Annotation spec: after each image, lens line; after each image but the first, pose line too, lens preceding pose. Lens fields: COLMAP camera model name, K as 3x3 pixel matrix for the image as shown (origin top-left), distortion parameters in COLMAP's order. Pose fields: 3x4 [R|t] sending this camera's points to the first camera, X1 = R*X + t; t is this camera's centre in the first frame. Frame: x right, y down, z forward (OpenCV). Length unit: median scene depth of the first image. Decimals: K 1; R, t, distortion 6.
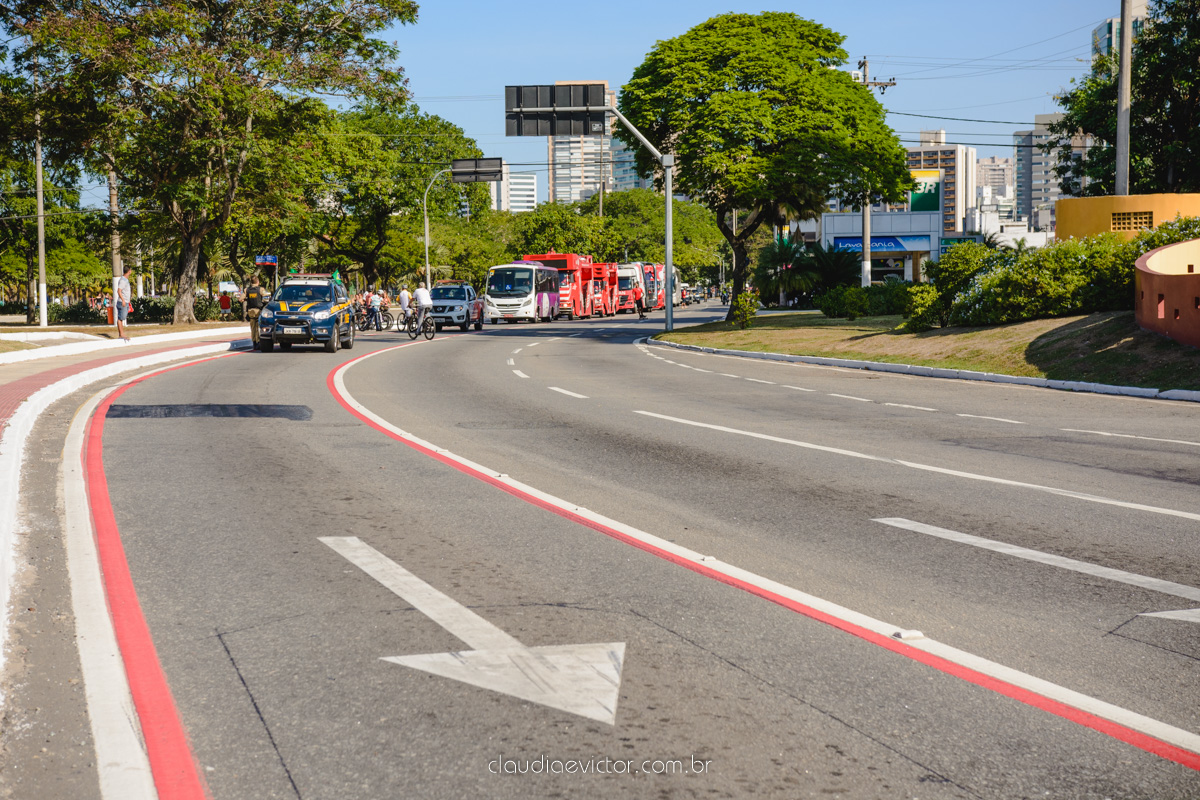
lens RADIAL K [[1499.5, 0, 600.0], [0, 1499.5, 400.0], [0, 0, 1]] dist [0.004649, 0.002909]
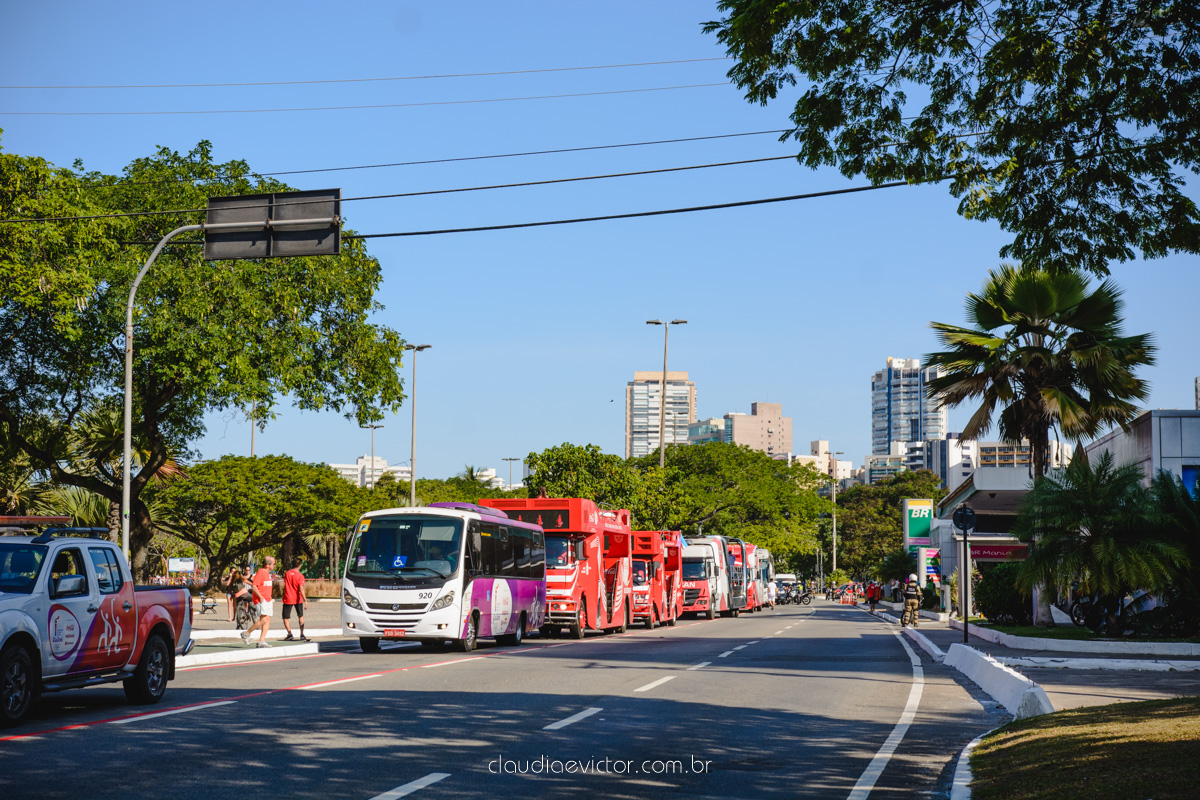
lens RADIAL K [[1499.5, 0, 600.0], [0, 1499.5, 400.0], [0, 0, 1]] dist [0.004649, 0.002909]
pose [[0.998397, 0.019263, -0.053227, 0.011867], [-0.029156, 0.980985, -0.191882, -0.035139], [0.048518, 0.193126, 0.979974, 0.501093]]
